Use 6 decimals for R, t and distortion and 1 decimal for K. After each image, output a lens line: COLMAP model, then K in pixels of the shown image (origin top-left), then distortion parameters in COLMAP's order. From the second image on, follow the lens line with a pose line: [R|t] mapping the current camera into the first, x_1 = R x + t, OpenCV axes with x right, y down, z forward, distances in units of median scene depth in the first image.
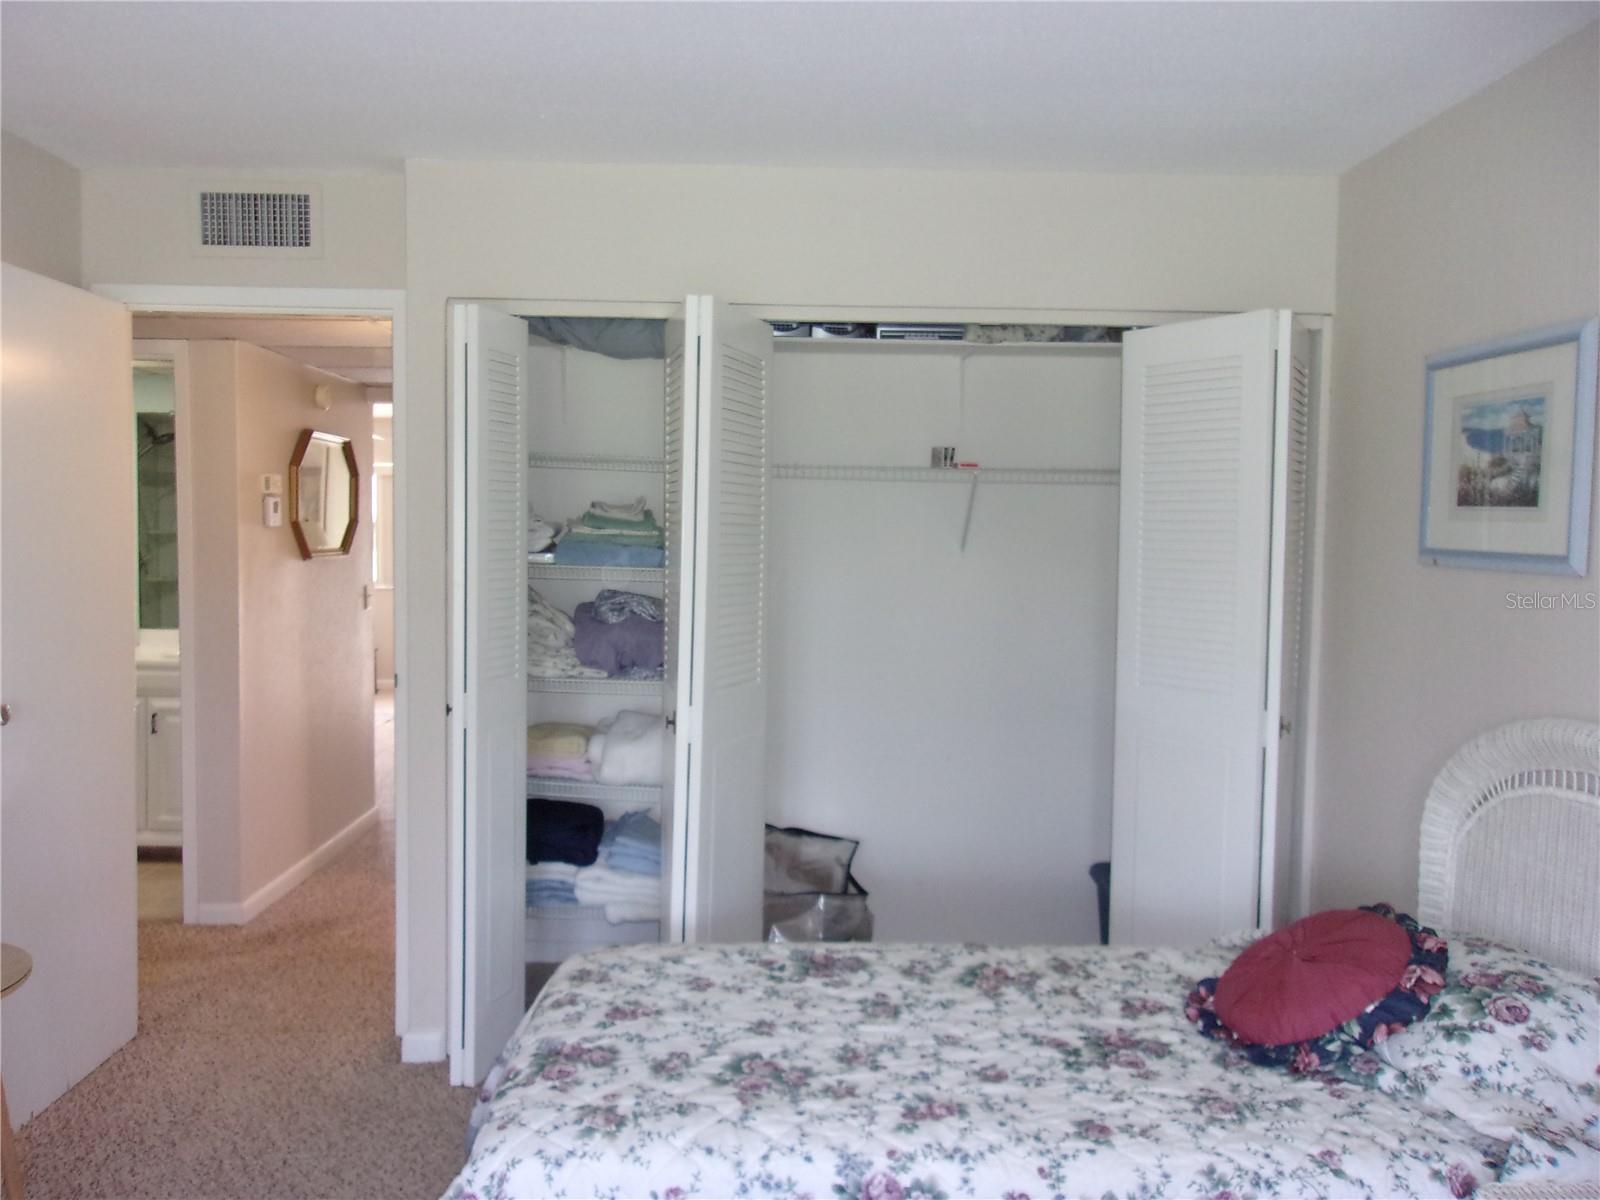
lens RADIAL K [[1321.1, 0, 800.0], [0, 1321.1, 600.0], [0, 0, 1]] dist [0.018390, 0.044308]
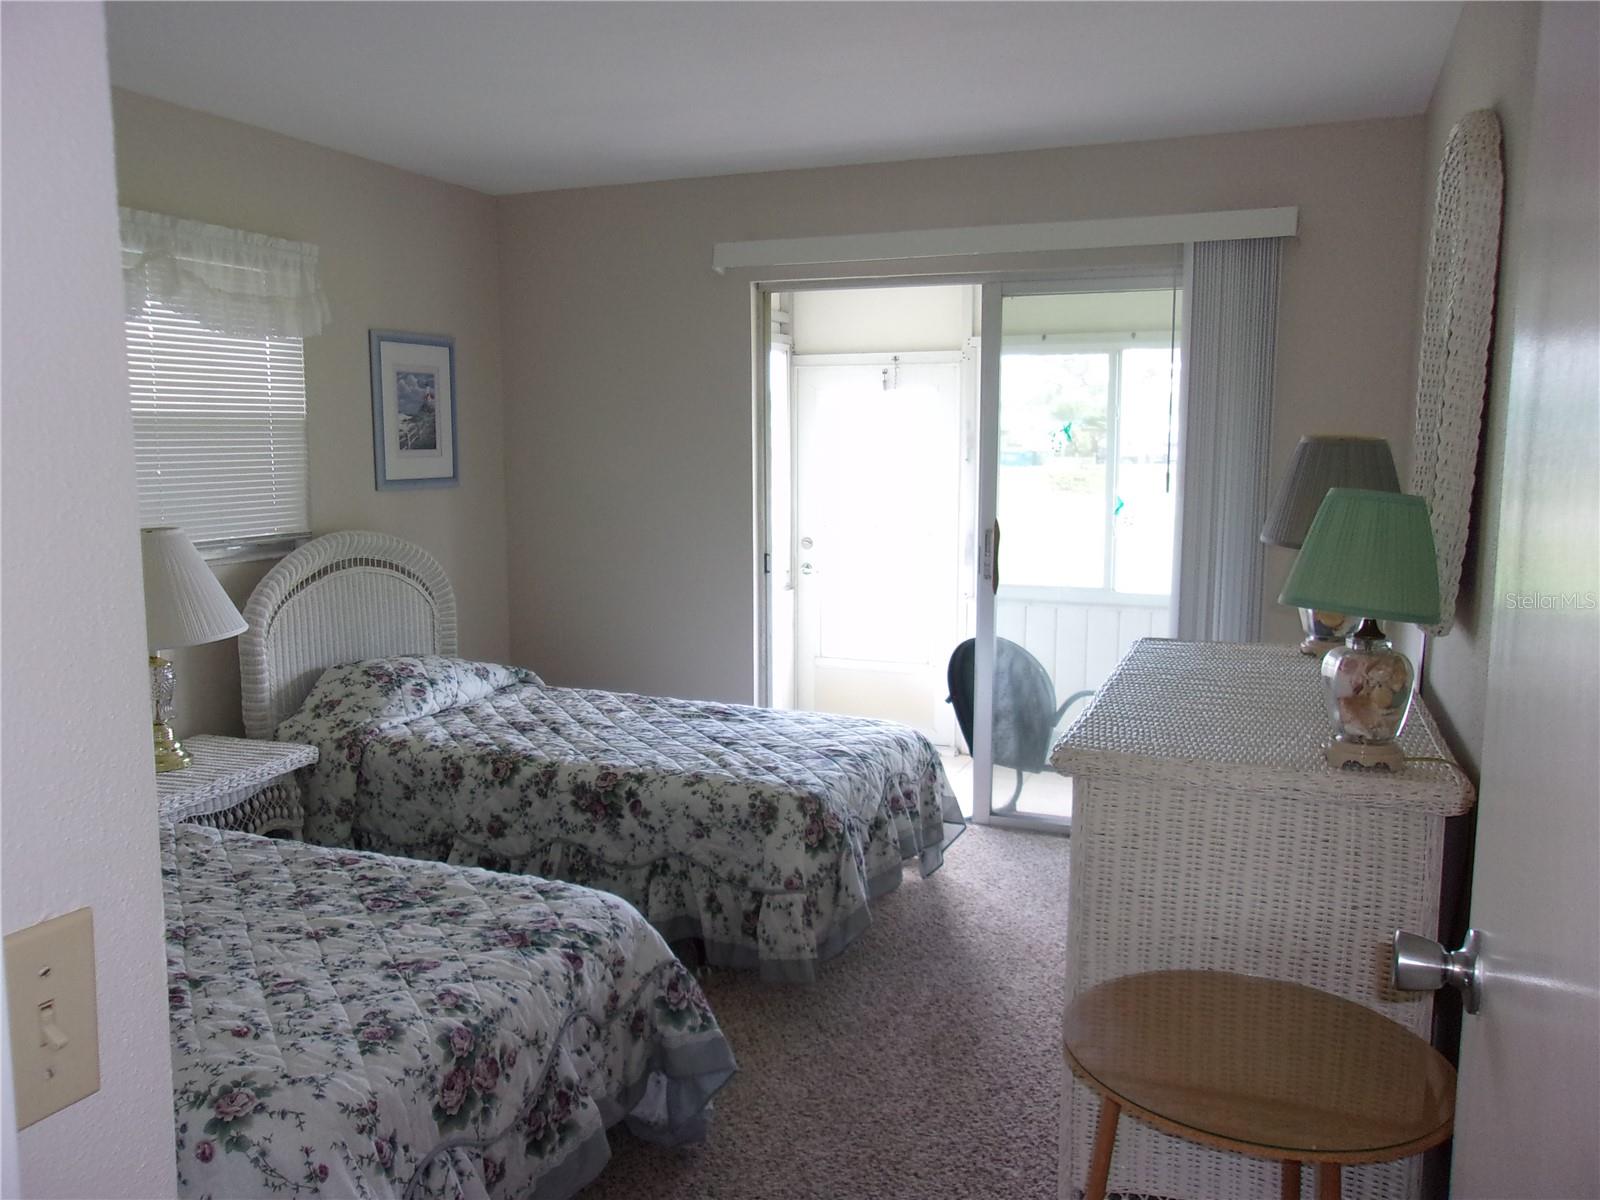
lens RADIAL K [[1251.6, 0, 800.0], [0, 1251.6, 600.0], [0, 0, 1]] dist [-0.000464, 0.001385]
pose [[-0.926634, -0.063674, 0.370532, -0.752890], [0.005713, 0.983055, 0.183221, -0.103498], [-0.375920, 0.171896, -0.910569, 1.822003]]
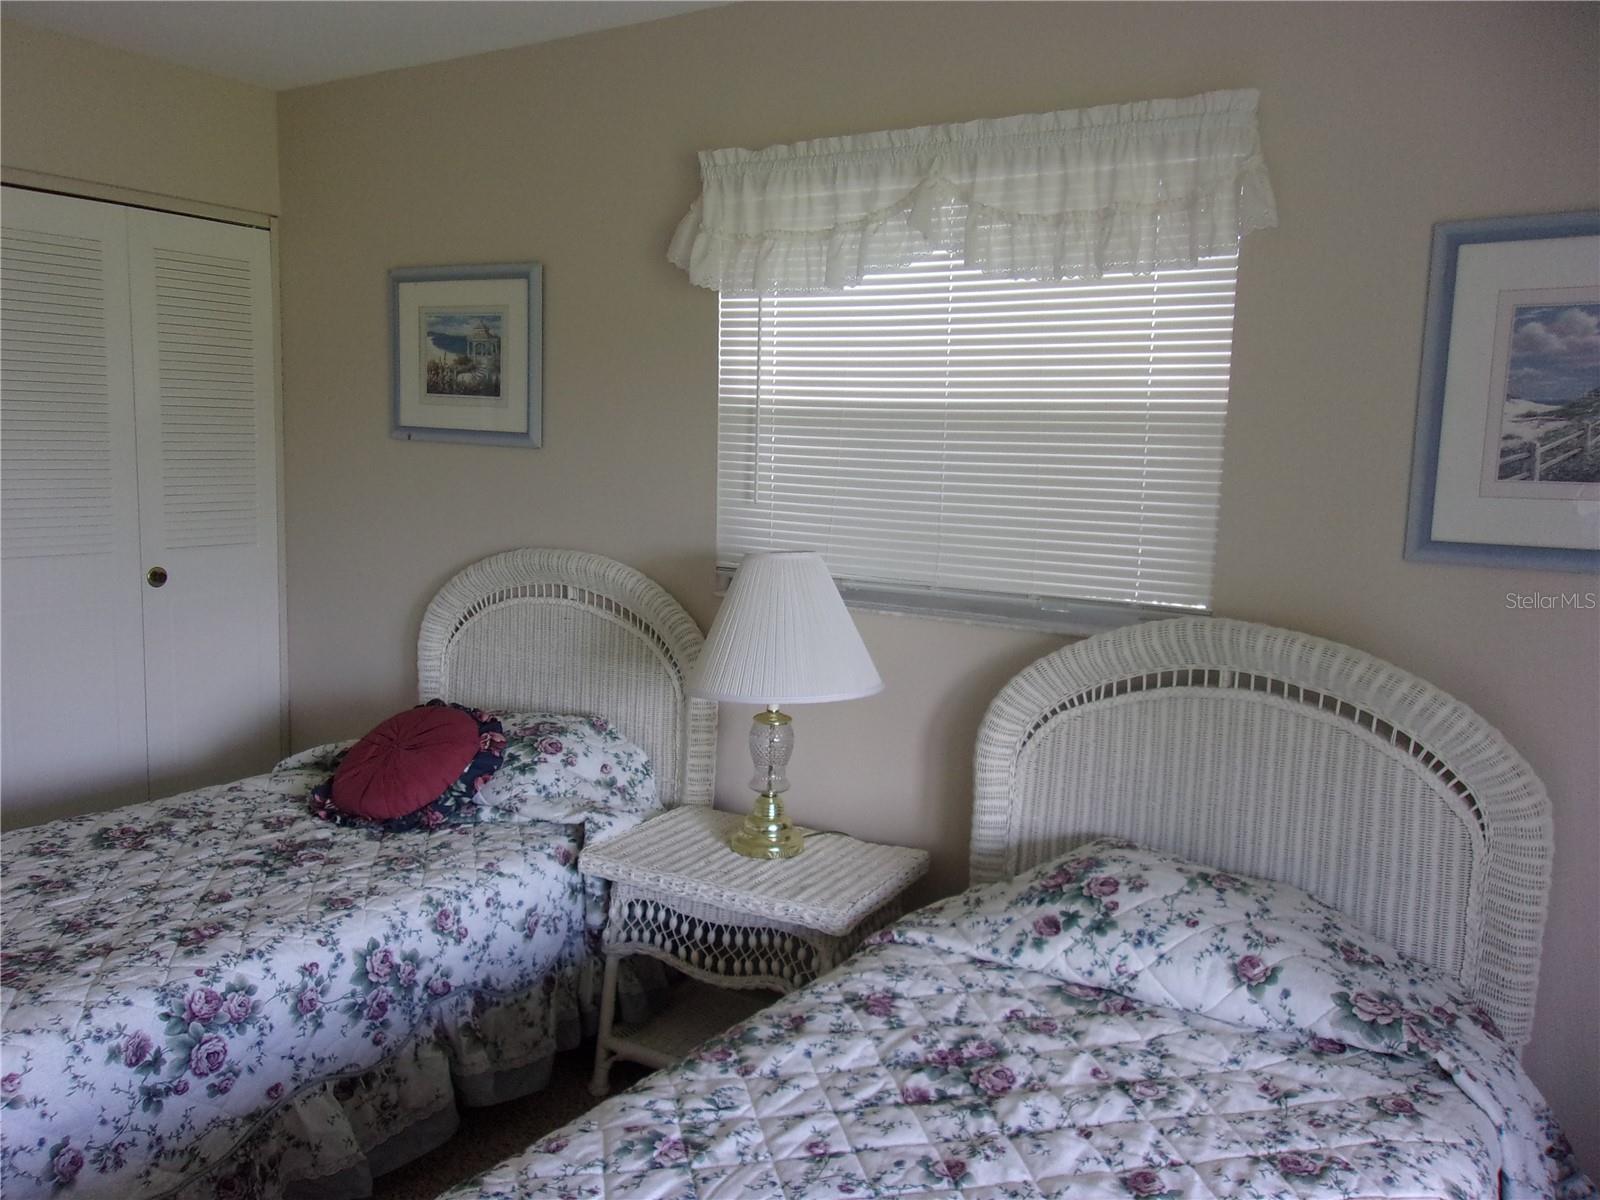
lens RADIAL K [[1321.1, 0, 800.0], [0, 1321.1, 600.0], [0, 0, 1]] dist [0.018390, 0.044308]
pose [[0.557914, -0.102138, 0.823590, -0.482674], [0.024403, 0.993988, 0.106739, 0.000287], [-0.829540, -0.039453, 0.557052, -0.024035]]
